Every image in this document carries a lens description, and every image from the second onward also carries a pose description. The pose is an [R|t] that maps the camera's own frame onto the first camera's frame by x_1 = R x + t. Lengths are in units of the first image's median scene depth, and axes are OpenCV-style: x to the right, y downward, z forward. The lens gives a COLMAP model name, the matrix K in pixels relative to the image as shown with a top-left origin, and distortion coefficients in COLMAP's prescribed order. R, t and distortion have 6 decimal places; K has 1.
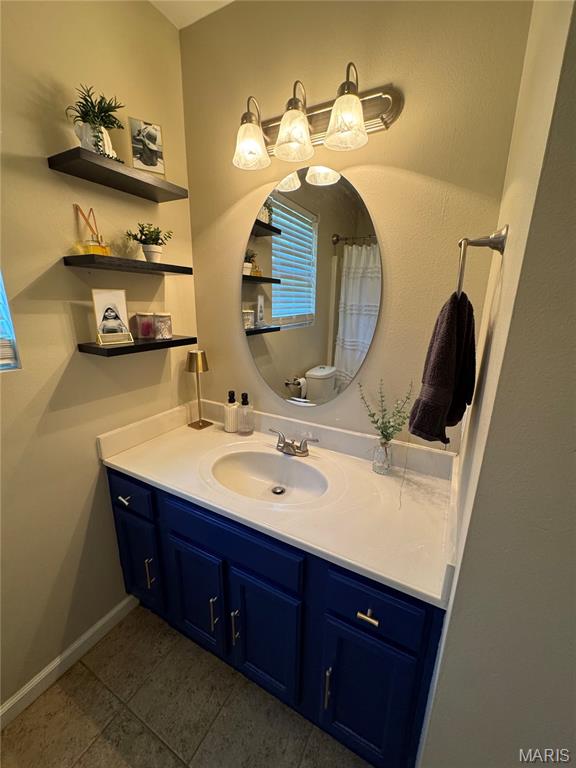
lens RADIAL K [[306.4, 0, 287.7], [0, 306.4, 382.8], [0, 0, 1]] dist [-0.003056, 0.000306]
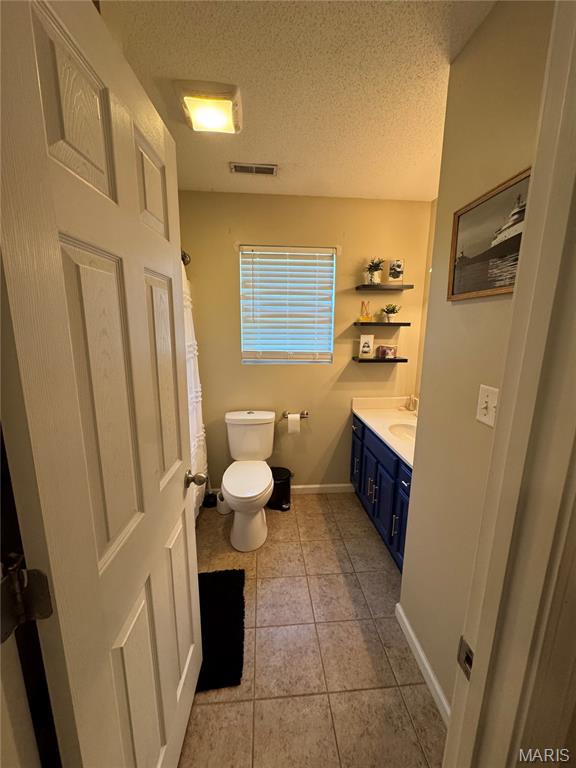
lens RADIAL K [[306.4, 0, 289.0], [0, 306.4, 386.2], [0, 0, 1]] dist [-0.003056, 0.000306]
pose [[0.545048, 0.148637, -0.825124, 1.048361], [-0.216990, 0.975635, 0.032414, 0.128543], [0.809838, 0.161377, 0.564021, -0.719573]]
